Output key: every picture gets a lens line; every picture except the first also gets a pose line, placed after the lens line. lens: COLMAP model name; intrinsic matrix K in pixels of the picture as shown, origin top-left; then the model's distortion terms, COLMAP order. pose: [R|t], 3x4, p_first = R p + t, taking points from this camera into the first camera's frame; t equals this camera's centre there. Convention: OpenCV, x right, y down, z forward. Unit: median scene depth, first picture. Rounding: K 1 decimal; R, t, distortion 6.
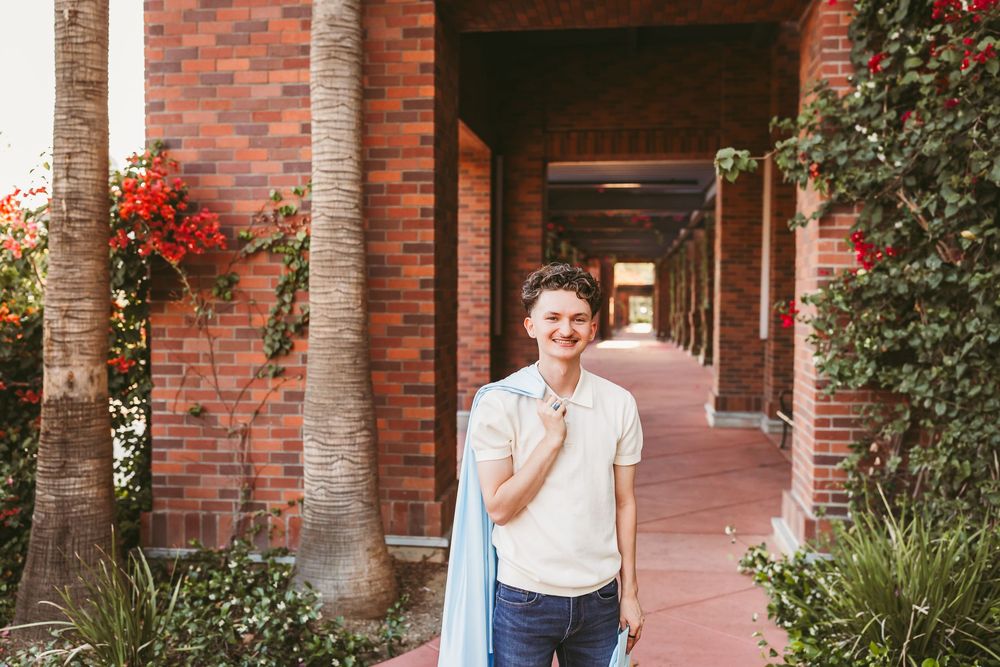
lens RADIAL K [[975.8, 0, 500.0], [0, 975.8, 333.5], [0, 0, 1]] dist [0.017180, -0.022619]
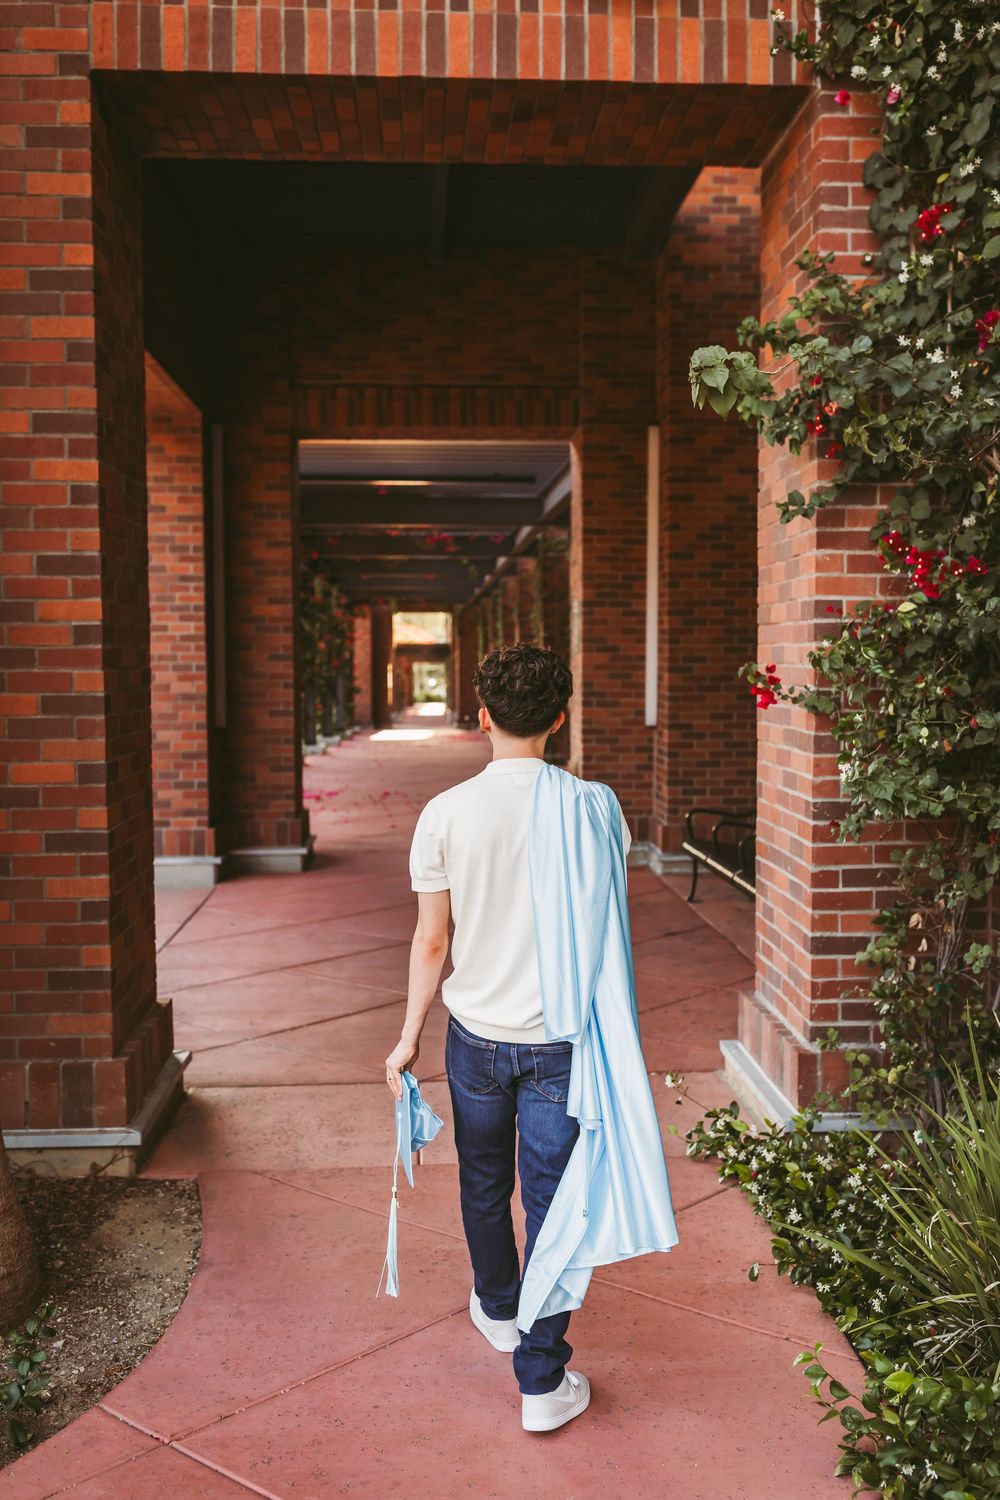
lens RADIAL K [[1428.0, 0, 500.0], [0, 1428.0, 750.0], [0, 0, 1]] dist [0.009060, -0.002752]
pose [[0.980682, -0.020984, 0.194482, -0.009838], [0.016555, 0.999566, 0.024372, -0.005326], [-0.194909, -0.020682, 0.980603, 0.222612]]
